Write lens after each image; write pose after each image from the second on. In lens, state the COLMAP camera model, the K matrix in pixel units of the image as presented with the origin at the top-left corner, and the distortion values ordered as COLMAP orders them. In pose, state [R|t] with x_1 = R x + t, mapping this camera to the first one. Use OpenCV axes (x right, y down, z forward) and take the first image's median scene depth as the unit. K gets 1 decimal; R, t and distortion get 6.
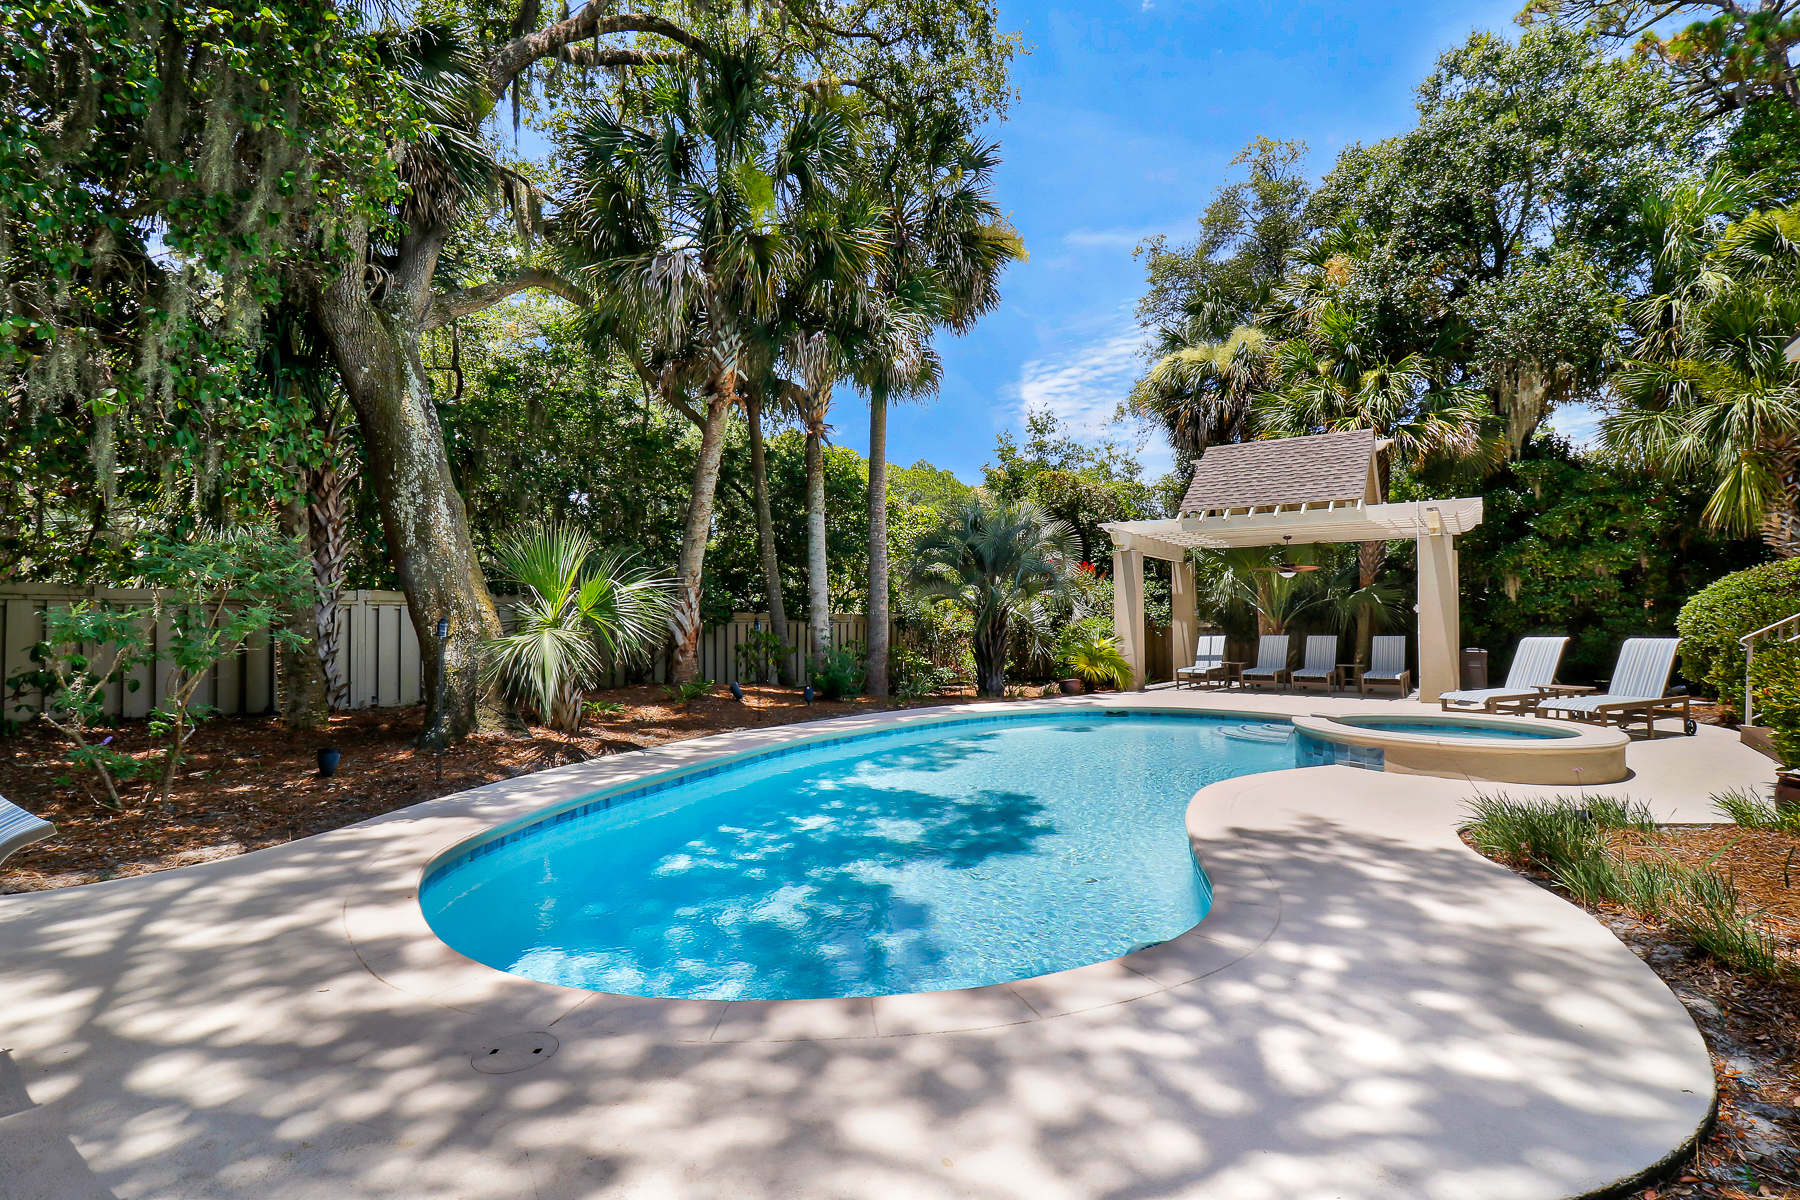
lens RADIAL K [[833.3, 0, 908.0], [0, 833.3, 591.8], [0, 0, 1]] dist [0.005902, -0.001447]
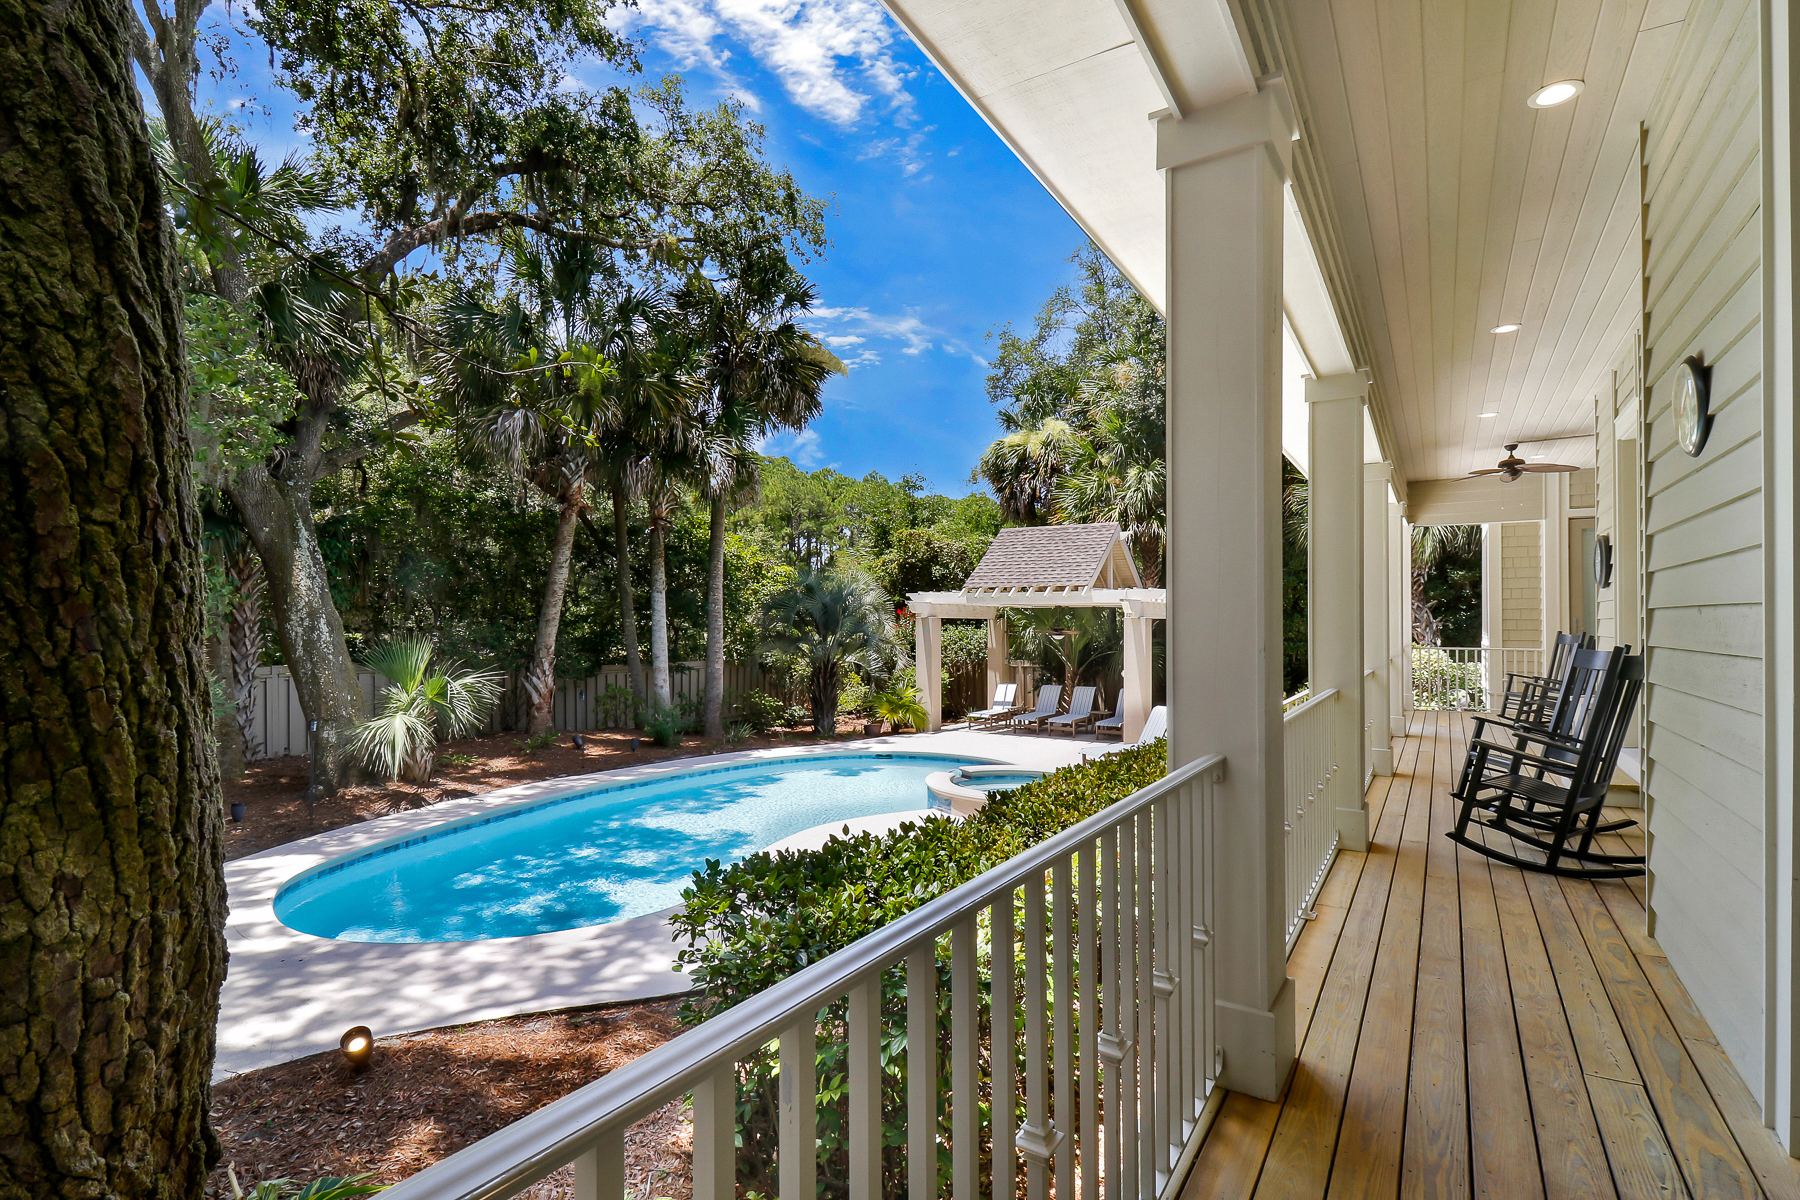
lens RADIAL K [[833.3, 0, 893.6], [0, 833.3, 608.9], [0, 0, 1]] dist [0.005902, -0.001447]
pose [[0.999625, 0.004810, 0.026957, 0.299458], [-0.005191, 0.999888, 0.014070, -0.128994], [-0.026886, -0.014205, 0.999538, -0.354212]]
